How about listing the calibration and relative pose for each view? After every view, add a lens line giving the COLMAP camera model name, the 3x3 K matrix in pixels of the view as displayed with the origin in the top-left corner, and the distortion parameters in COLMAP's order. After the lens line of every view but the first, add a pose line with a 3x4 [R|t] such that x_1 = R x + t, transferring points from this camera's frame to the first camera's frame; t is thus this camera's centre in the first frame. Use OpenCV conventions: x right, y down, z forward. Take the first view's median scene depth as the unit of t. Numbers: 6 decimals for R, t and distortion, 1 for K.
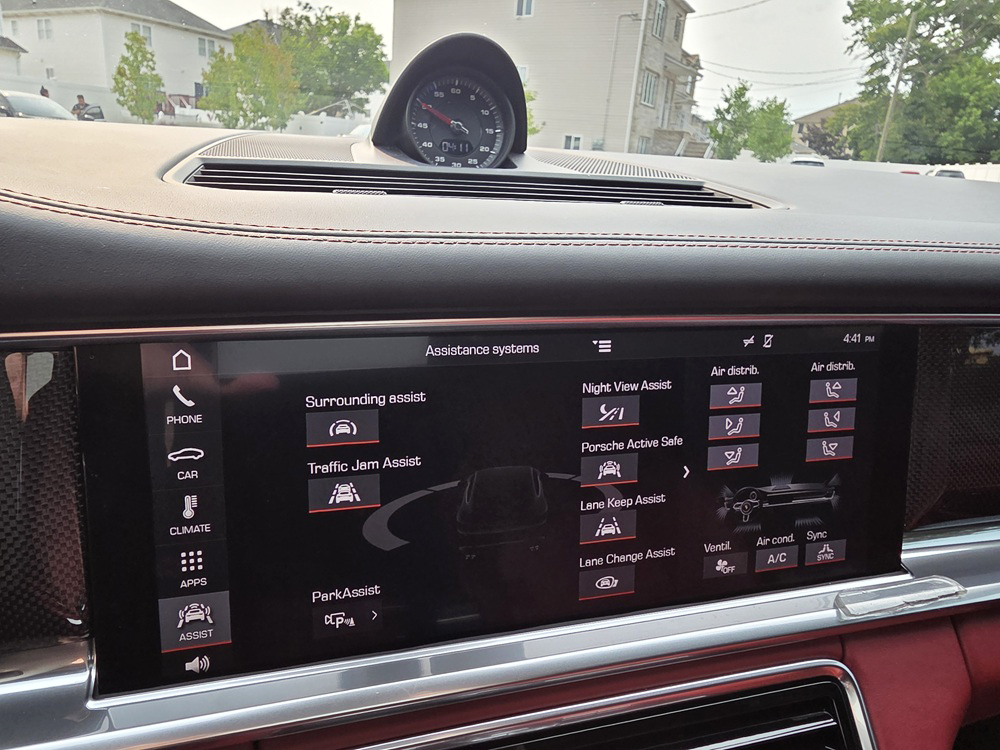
lens RADIAL K [[687.4, 0, 457.0], [0, 687.4, 377.8], [0, 0, 1]] dist [0.004116, 0.000116]
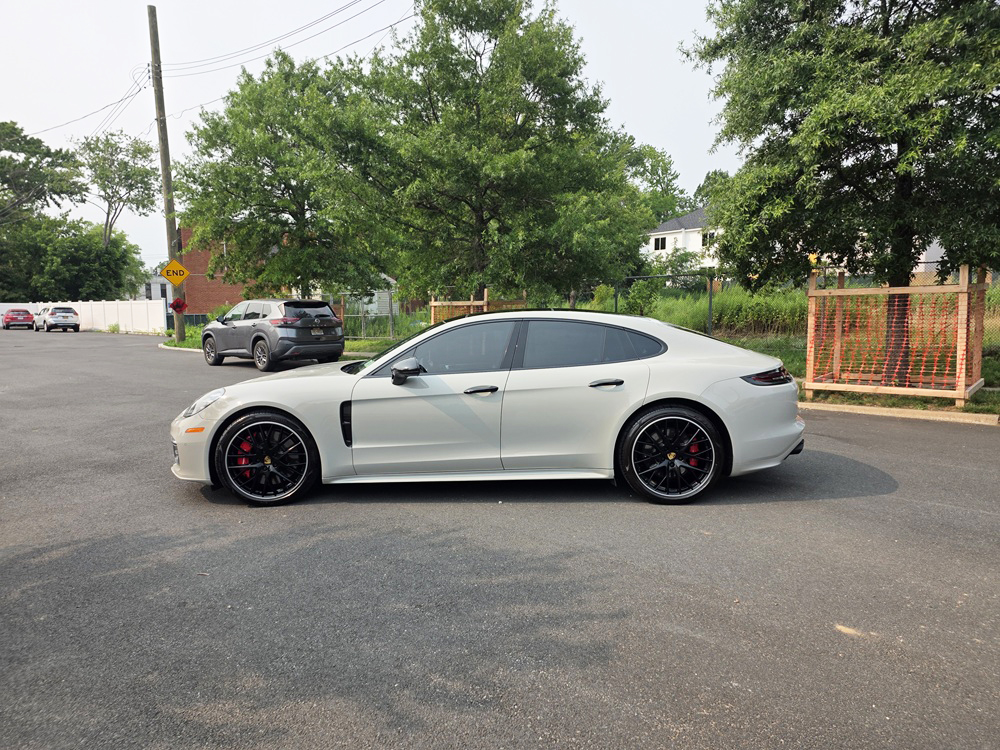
lens RADIAL K [[662.0, 0, 500.0], [0, 662.0, 375.0], [0, 0, 1]] dist [0.128282, -0.177590]
pose [[0.321620, -0.155934, 0.933941, -0.169848], [0.317901, 0.946876, 0.048618, -0.001668], [-0.891908, 0.281264, 0.354106, -0.076961]]
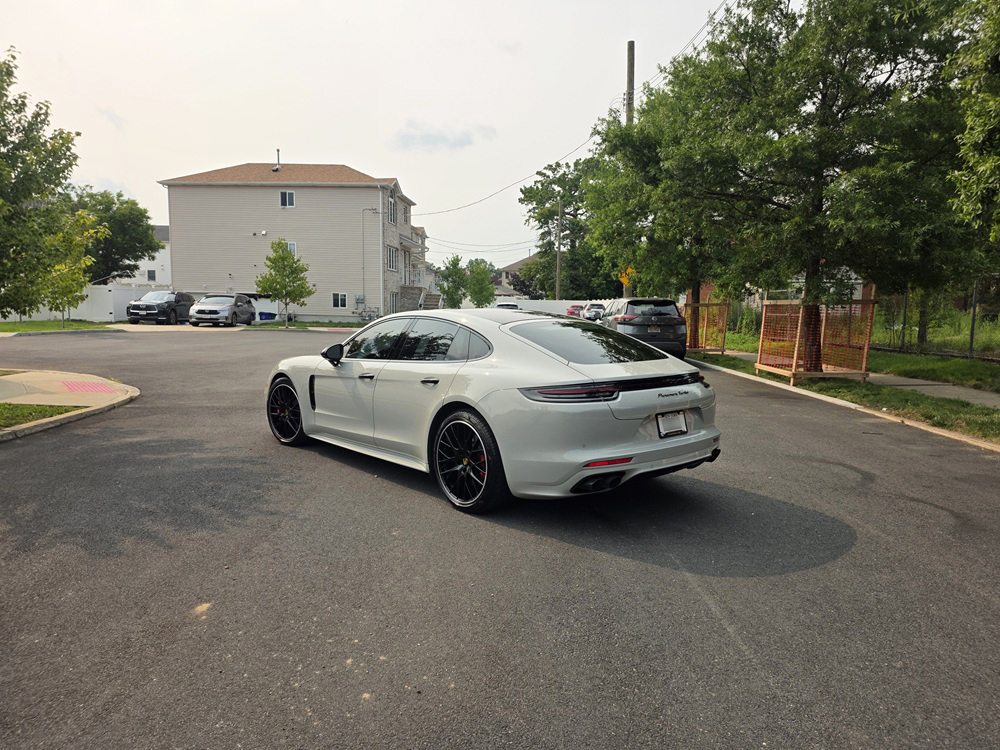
lens RADIAL K [[662.0, 0, 500.0], [0, 662.0, 375.0], [0, 0, 1]] dist [0.128282, -0.177590]
pose [[0.913586, -0.092500, 0.395984, -0.061593], [0.167790, 0.972772, -0.159878, 0.044142], [-0.370414, 0.212505, 0.904232, -0.198559]]
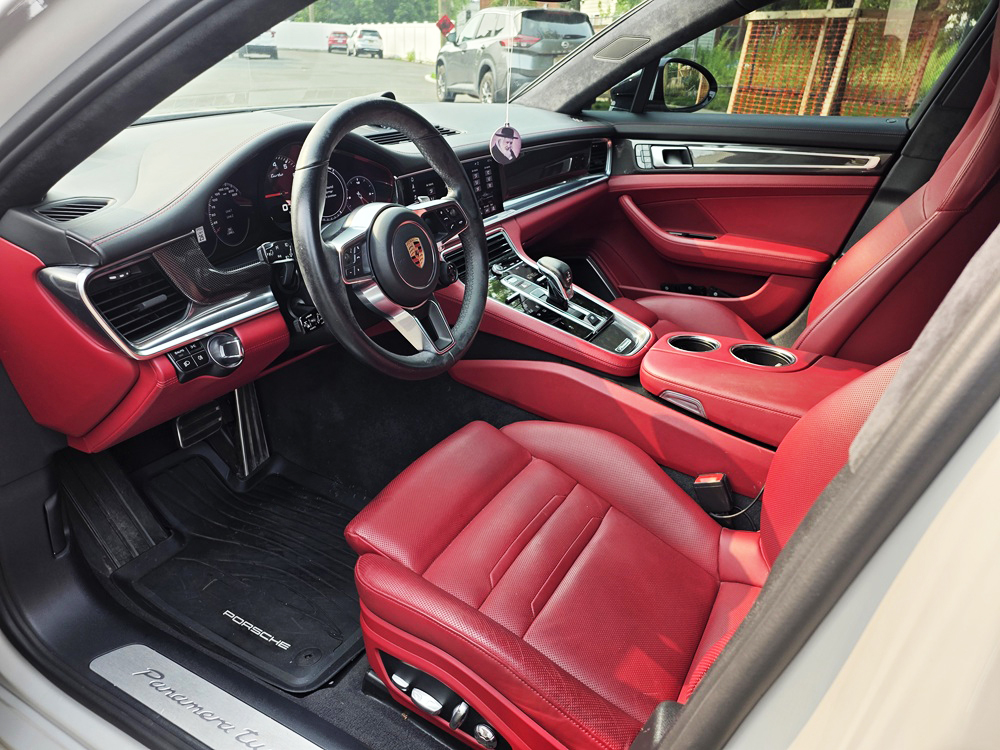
lens RADIAL K [[670.8, 0, 500.0], [0, 670.8, 375.0], [0, 0, 1]] dist [0.029215, -0.018616]
pose [[0.713839, -0.334810, 0.615091, -0.025534], [0.219609, 0.941030, 0.257361, 0.001469], [-0.664986, -0.048634, 0.745271, -0.024291]]
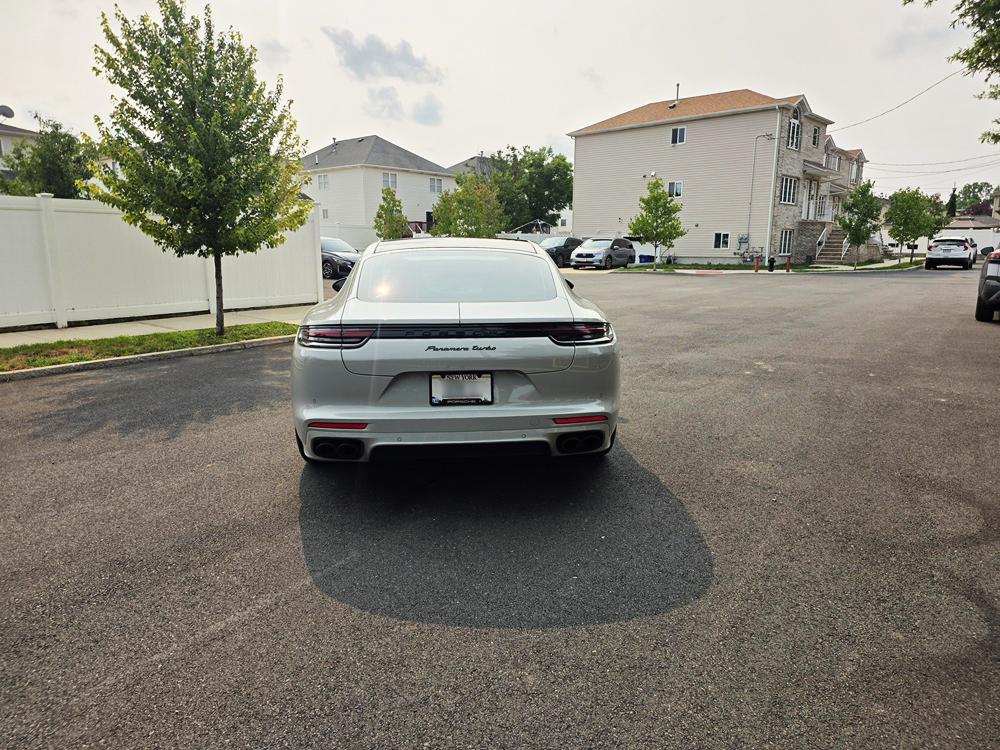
lens RADIAL K [[662.0, 0, 500.0], [0, 662.0, 375.0], [0, 0, 1]] dist [0.128282, -0.177590]
pose [[0.970679, -0.018712, -0.239651, 0.063667], [-0.013319, 0.991247, -0.131345, 0.049342], [0.240011, 0.130686, 0.961934, -0.178880]]
